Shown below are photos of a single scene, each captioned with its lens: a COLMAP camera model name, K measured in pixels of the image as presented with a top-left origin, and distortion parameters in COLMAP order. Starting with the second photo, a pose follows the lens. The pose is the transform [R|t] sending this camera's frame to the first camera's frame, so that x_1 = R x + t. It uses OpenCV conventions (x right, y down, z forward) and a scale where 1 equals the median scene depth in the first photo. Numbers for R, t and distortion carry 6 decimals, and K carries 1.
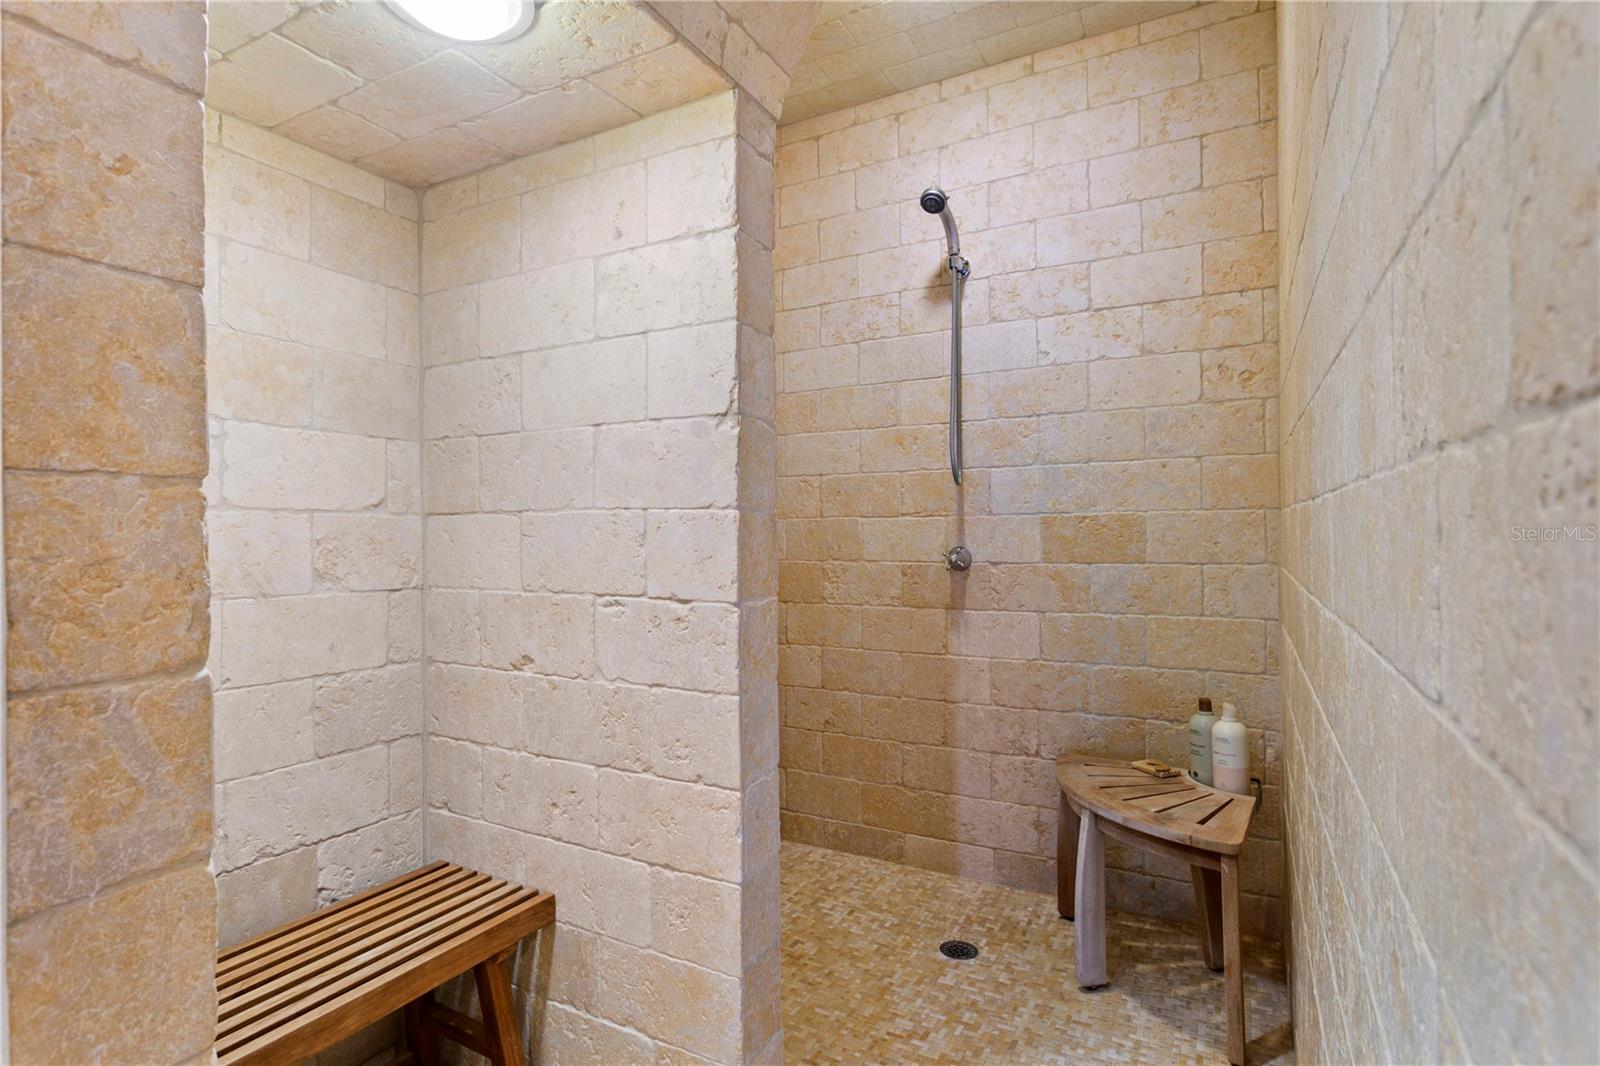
lens RADIAL K [[806.1, 0, 795.4], [0, 806.1, 525.4], [0, 0, 1]] dist [-0.002457, 0.000030]
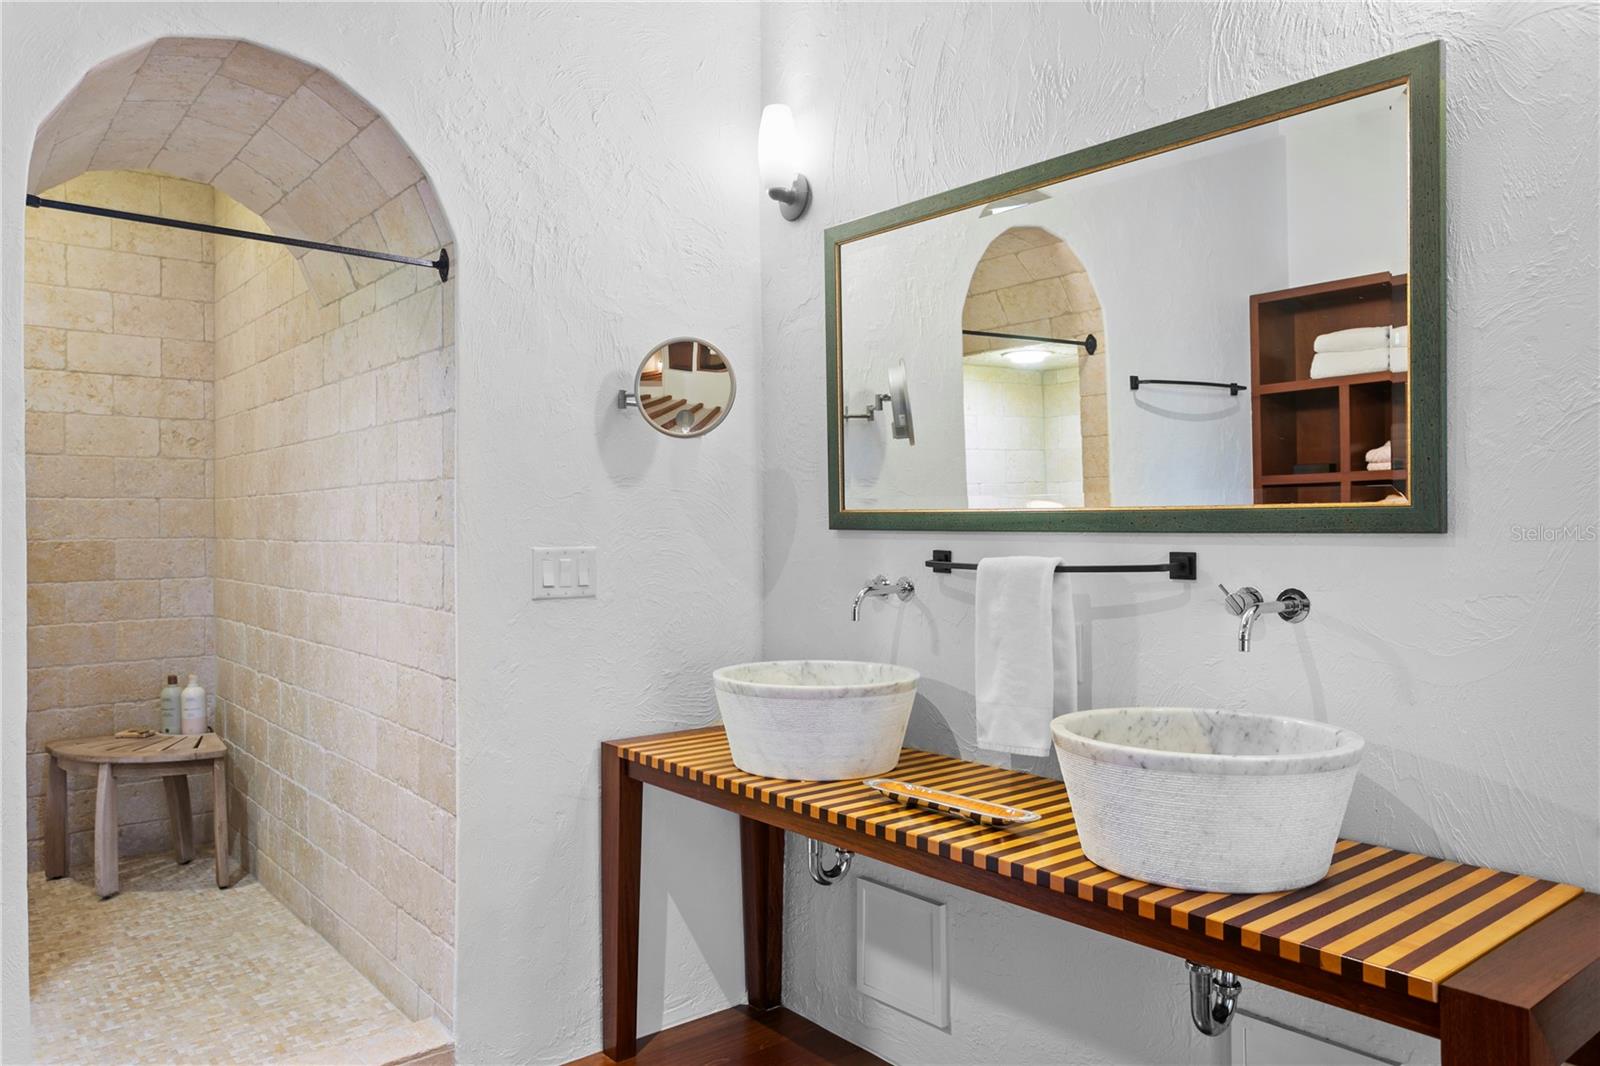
lens RADIAL K [[1134.6, 0, 798.0], [0, 1134.6, 530.4], [0, 0, 1]] dist [-0.009079, -0.003338]
pose [[0.365661, 0.006514, 0.930725, -0.845607], [-0.000871, 0.999977, -0.006656, -0.020466], [-0.930748, 0.001623, 0.365658, -0.662386]]
